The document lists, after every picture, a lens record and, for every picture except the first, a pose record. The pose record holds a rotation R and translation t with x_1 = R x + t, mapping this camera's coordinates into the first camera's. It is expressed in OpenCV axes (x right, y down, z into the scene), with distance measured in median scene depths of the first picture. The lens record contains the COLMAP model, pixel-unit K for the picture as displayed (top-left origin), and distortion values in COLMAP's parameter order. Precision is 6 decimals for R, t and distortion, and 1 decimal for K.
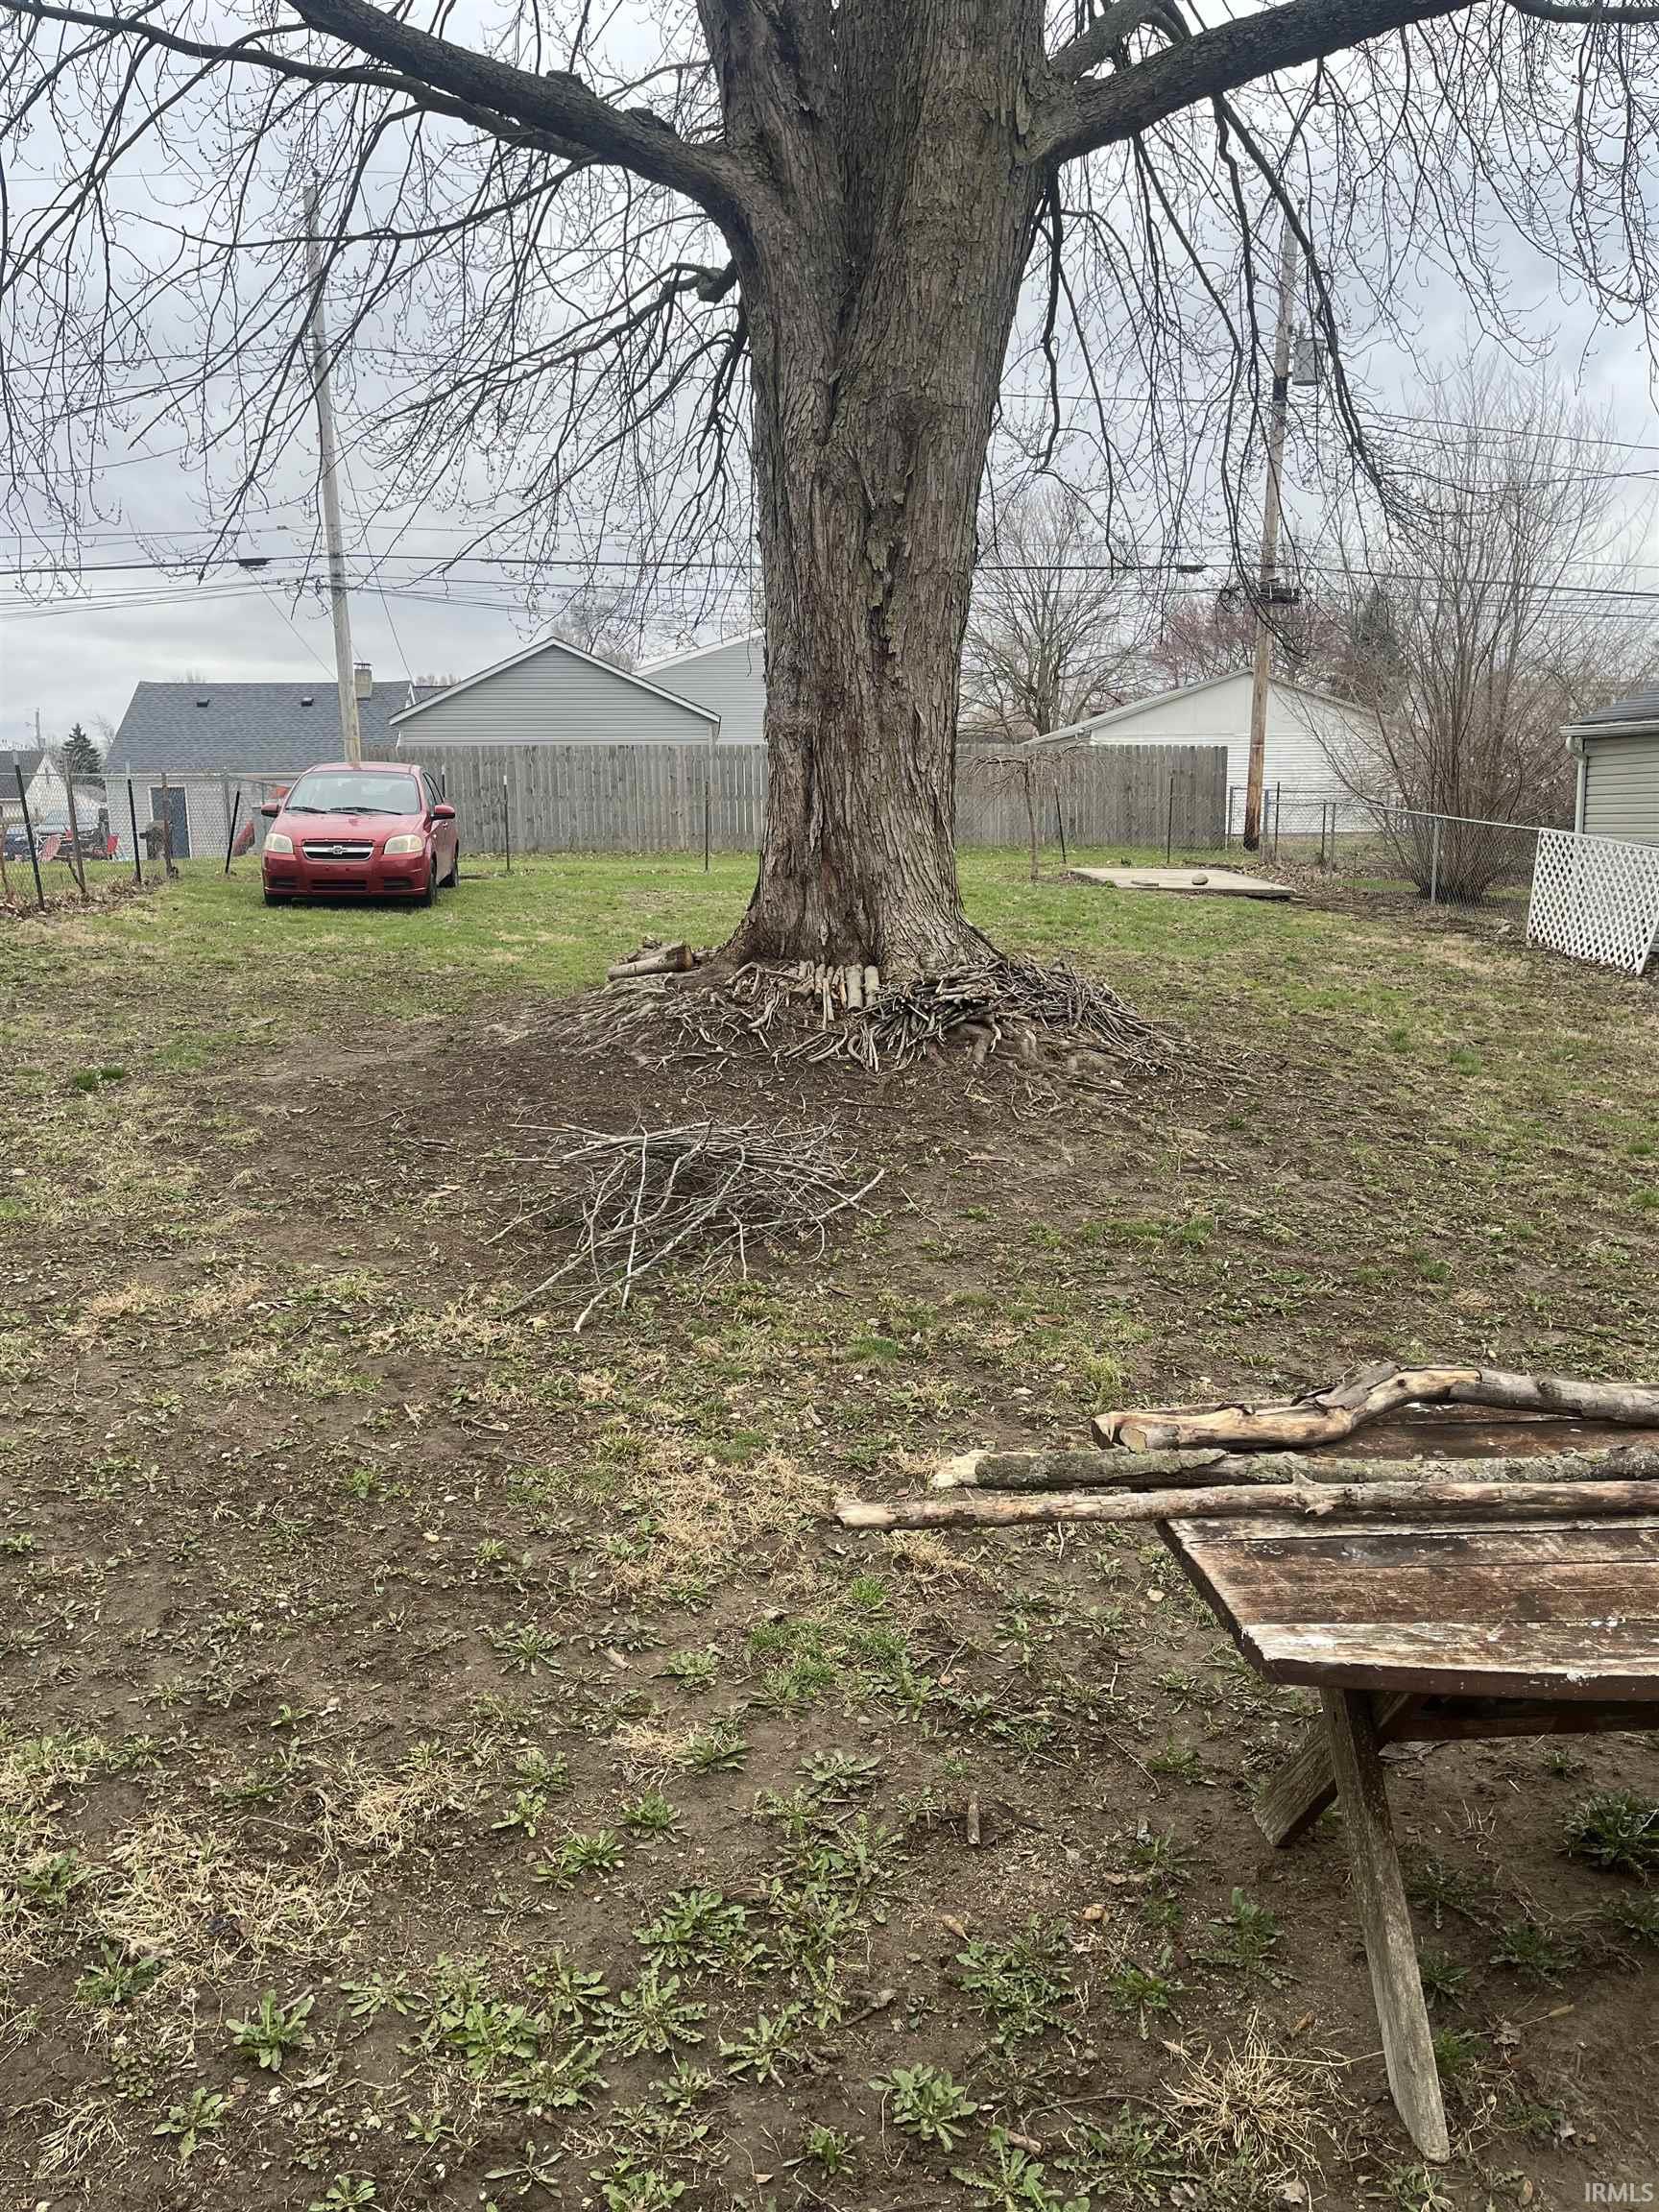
lens RADIAL K [[1724.5, 0, 830.7], [0, 1724.5, 1110.7], [0, 0, 1]] dist [0.015947, -0.014702]
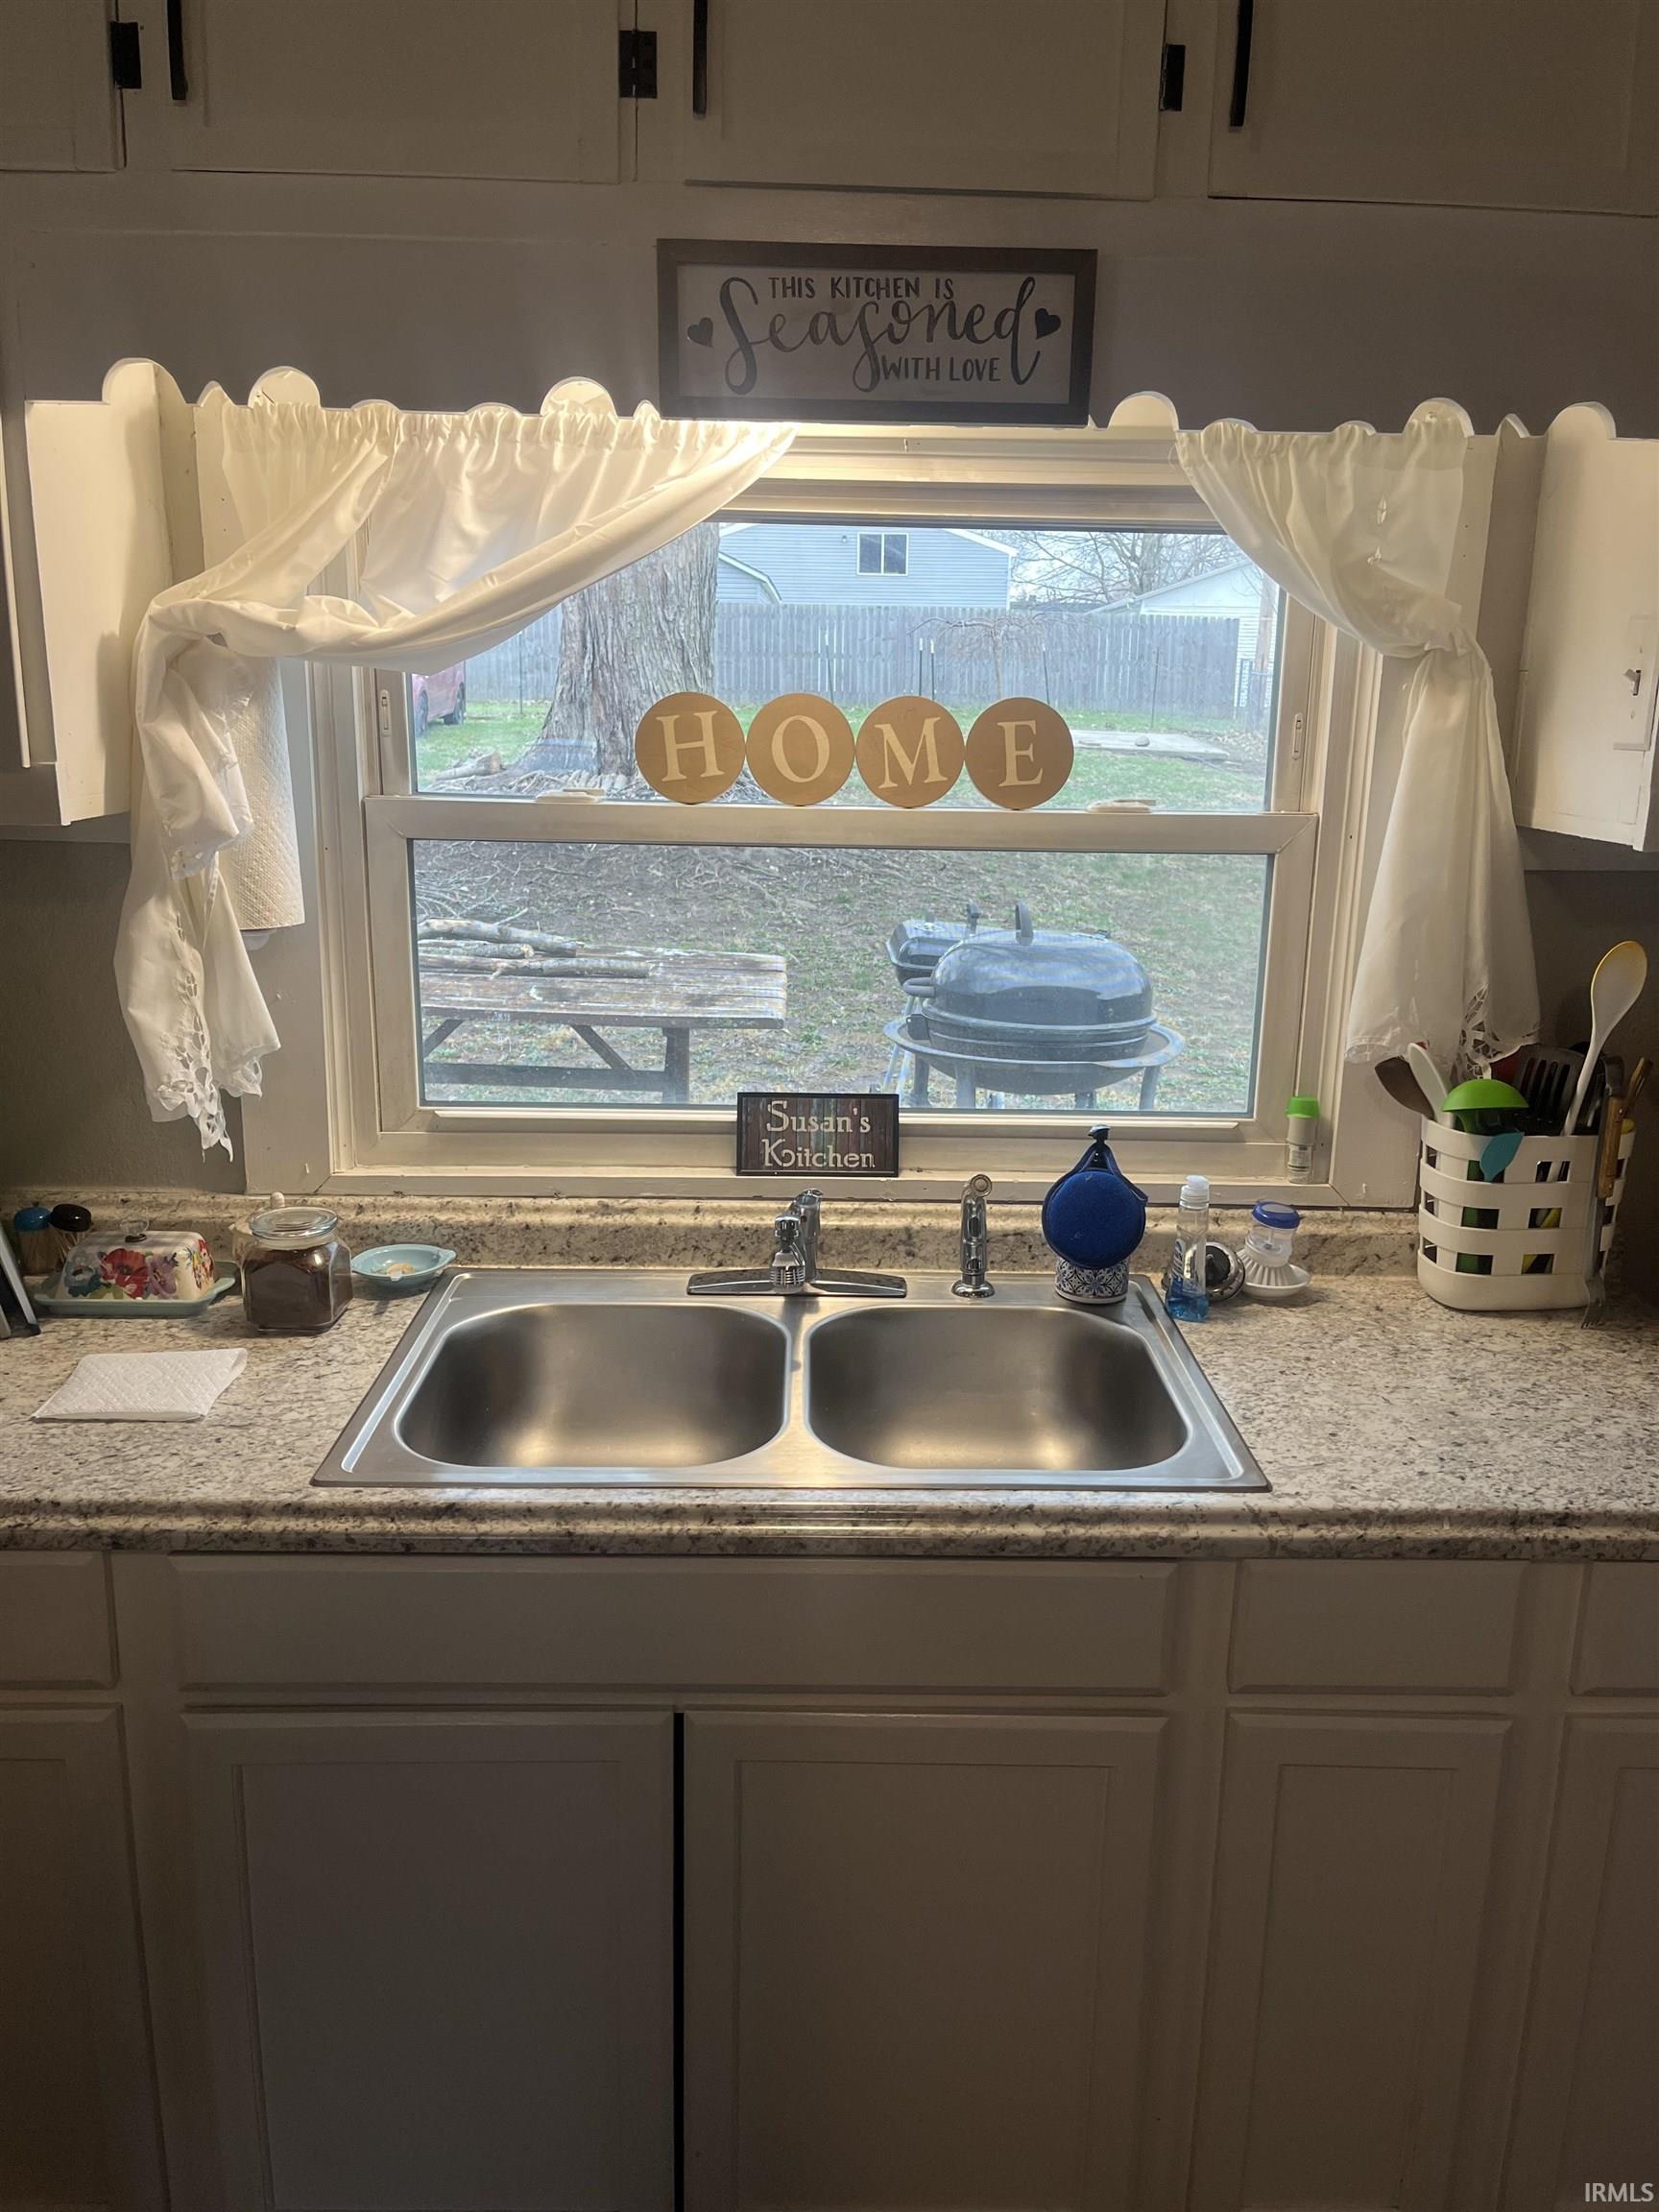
lens RADIAL K [[1724.5, 0, 830.1], [0, 1724.5, 1105.4], [0, 0, 1]] dist [0.015947, -0.014702]
pose [[0.996445, 0.048932, -0.068573, 0.261548], [-0.043911, 0.996372, 0.072900, 0.056288], [0.071892, -0.069630, 0.994979, -0.255611]]
